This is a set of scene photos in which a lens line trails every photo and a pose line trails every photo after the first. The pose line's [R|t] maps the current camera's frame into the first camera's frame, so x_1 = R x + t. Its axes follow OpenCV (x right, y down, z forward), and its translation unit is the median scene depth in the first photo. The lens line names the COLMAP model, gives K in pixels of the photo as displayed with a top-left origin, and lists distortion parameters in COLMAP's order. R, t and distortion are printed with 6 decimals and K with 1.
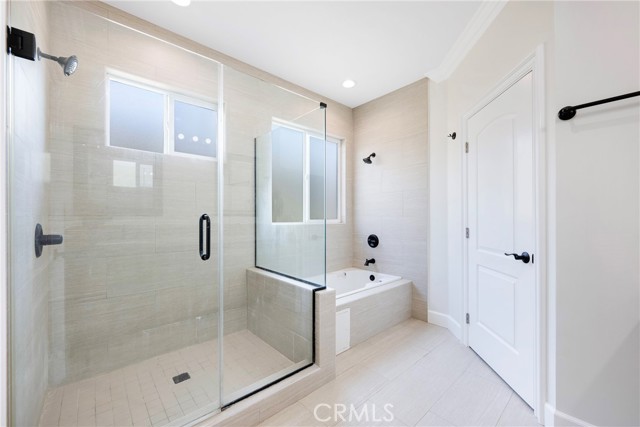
lens RADIAL K [[254.6, 0, 319.2], [0, 254.6, 216.5], [0, 0, 1]] dist [-0.000090, -0.000282]
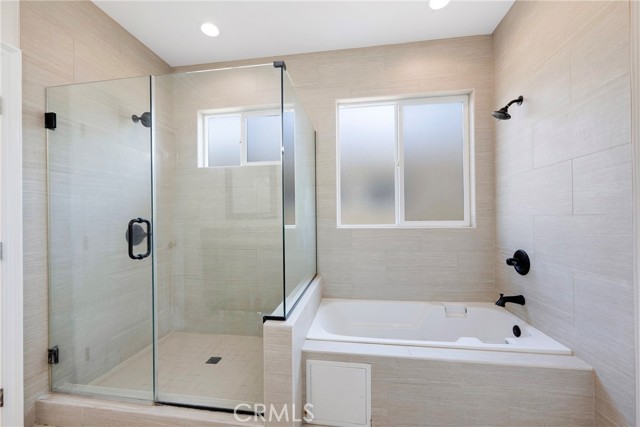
lens RADIAL K [[254.6, 0, 319.2], [0, 254.6, 216.5], [0, 0, 1]] dist [-0.000090, -0.000282]
pose [[0.645241, -0.009853, -0.763915, 0.401380], [0.010945, 0.999933, -0.003653, -0.002082], [0.763900, -0.006003, 0.645306, 0.389924]]
